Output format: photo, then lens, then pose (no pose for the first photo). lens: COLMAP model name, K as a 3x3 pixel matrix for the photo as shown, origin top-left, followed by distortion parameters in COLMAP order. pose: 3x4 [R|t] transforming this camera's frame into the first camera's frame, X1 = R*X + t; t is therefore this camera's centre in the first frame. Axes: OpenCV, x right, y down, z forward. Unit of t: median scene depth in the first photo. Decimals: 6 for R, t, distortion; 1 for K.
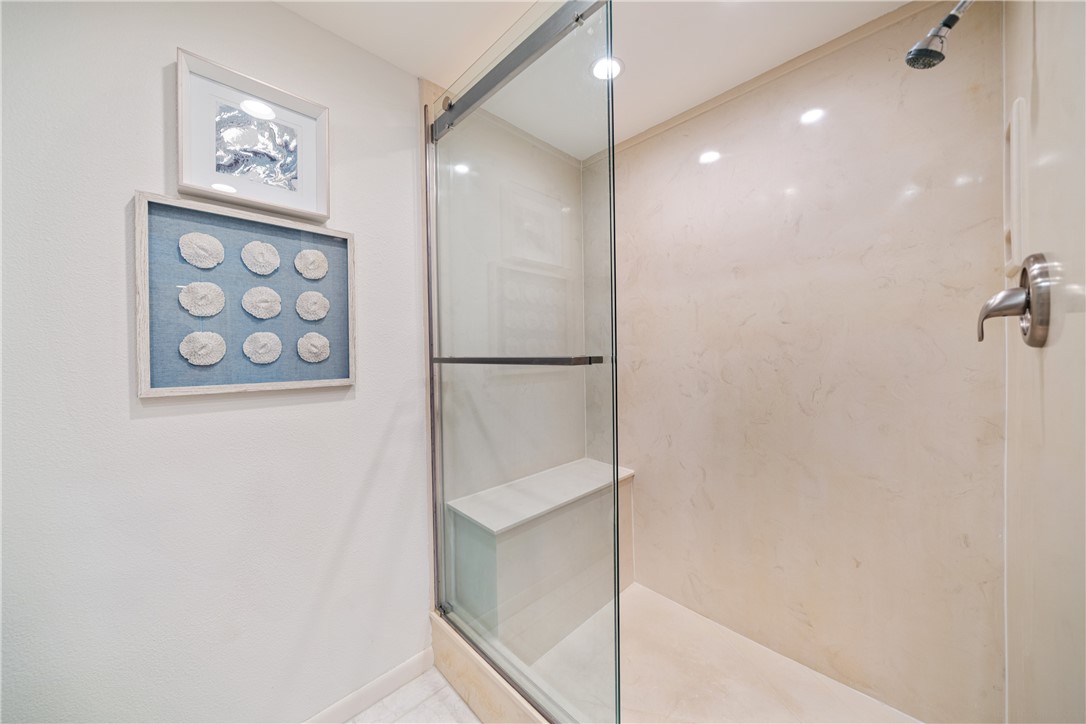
lens RADIAL K [[378.2, 0, 541.2], [0, 378.2, 356.0], [0, 0, 1]] dist [-0.002184, -0.000004]
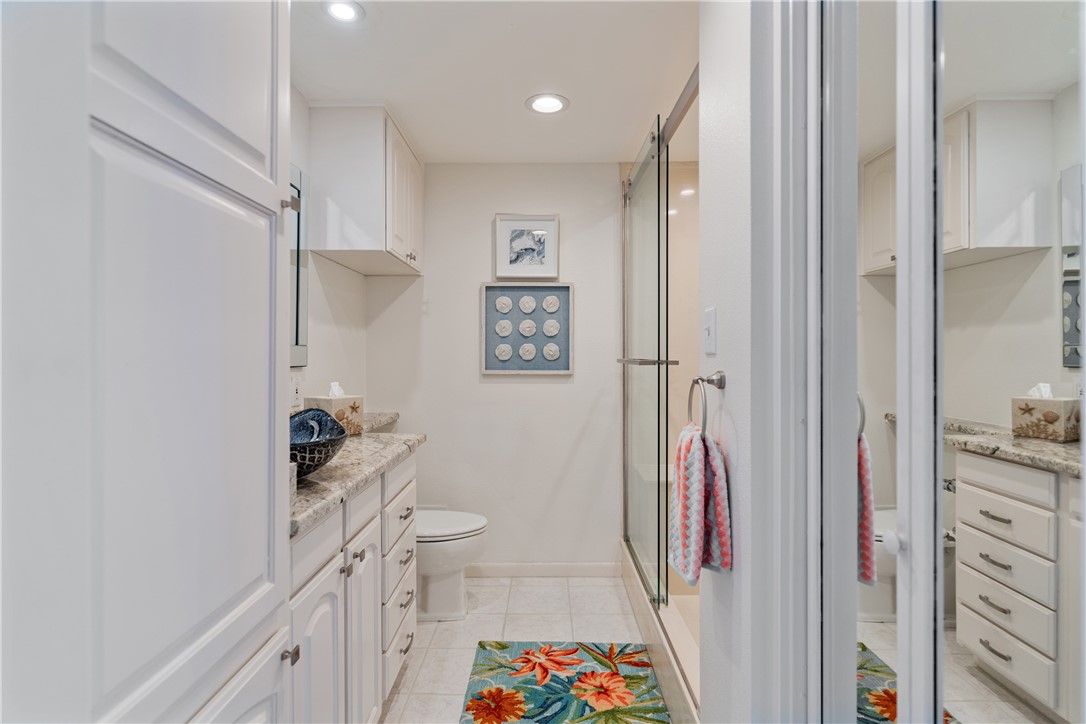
lens RADIAL K [[518.7, 0, 547.5], [0, 518.7, 359.7], [0, 0, 1]] dist [0.022813, 0.000046]
pose [[0.724418, 0.023672, -0.688954, 1.104512], [-0.016216, 0.999719, 0.017299, -0.028987], [0.689170, -0.001359, 0.724599, -0.796755]]
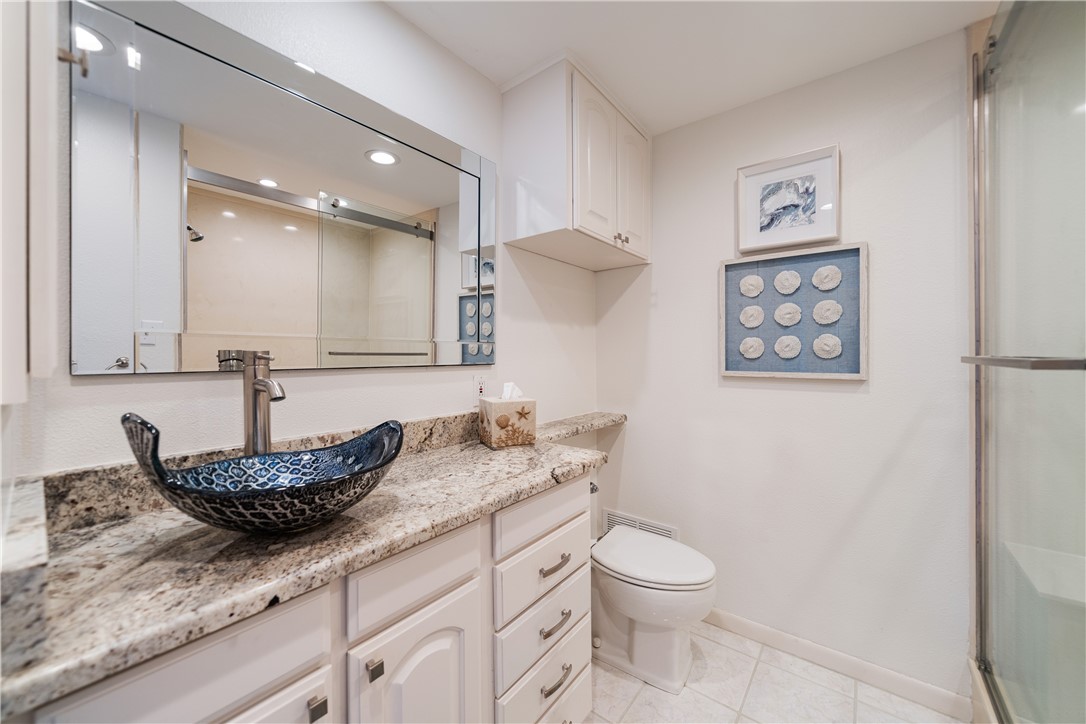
lens RADIAL K [[403.3, 0, 543.1], [0, 403.3, 357.2], [0, 0, 1]] dist [-0.001537, -0.000095]
pose [[0.139263, 0.022318, -0.990004, 0.591208], [-0.003040, 0.999751, 0.022110, -0.014290], [0.990251, -0.000070, 0.139296, -0.090587]]
